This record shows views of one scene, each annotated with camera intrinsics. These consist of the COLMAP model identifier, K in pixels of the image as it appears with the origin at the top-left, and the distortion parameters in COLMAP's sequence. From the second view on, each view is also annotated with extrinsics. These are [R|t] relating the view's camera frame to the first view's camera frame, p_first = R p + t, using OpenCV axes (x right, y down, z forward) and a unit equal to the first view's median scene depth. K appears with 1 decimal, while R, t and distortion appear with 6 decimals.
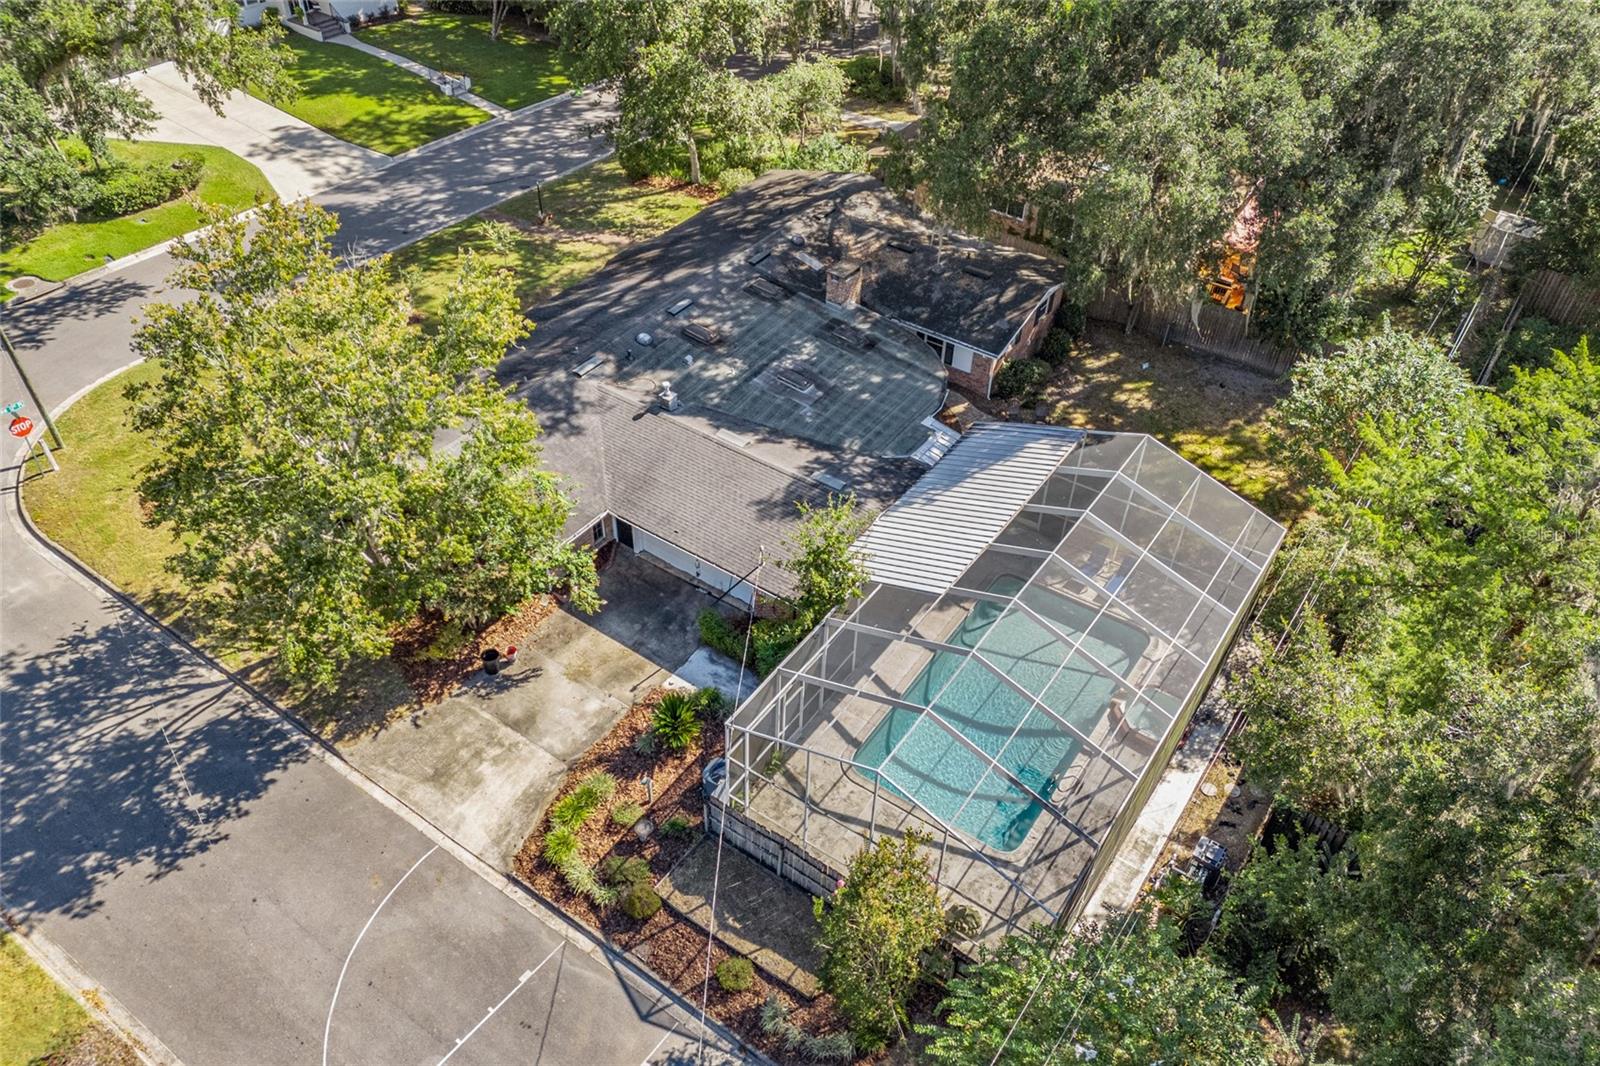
lens RADIAL K [[1147.5, 0, 800.0], [0, 1147.5, 533.0], [0, 0, 1]] dist [0.115797, -0.090071]
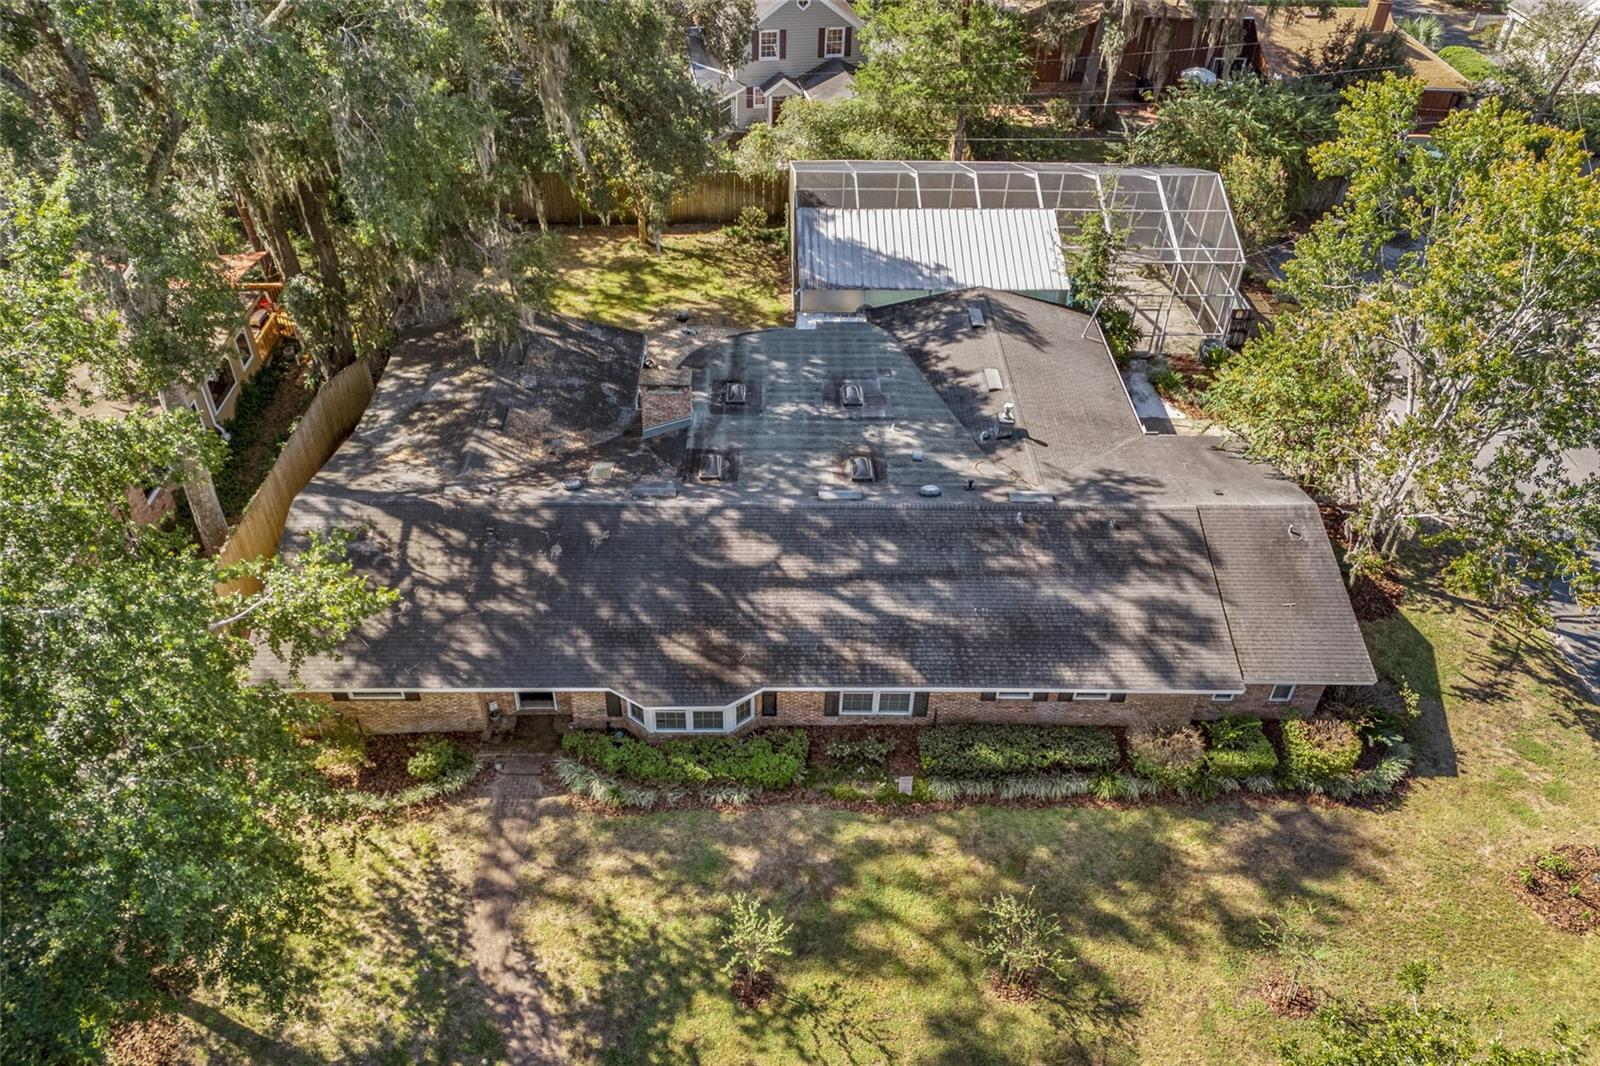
lens RADIAL K [[1147.5, 0, 800.0], [0, 1147.5, 533.0], [0, 0, 1]] dist [0.115797, -0.090071]
pose [[-0.582317, -0.550297, 0.598398, -0.584910], [0.509957, 0.325989, 0.796037, -0.847814], [-0.633128, 0.768703, 0.090799, 1.082612]]
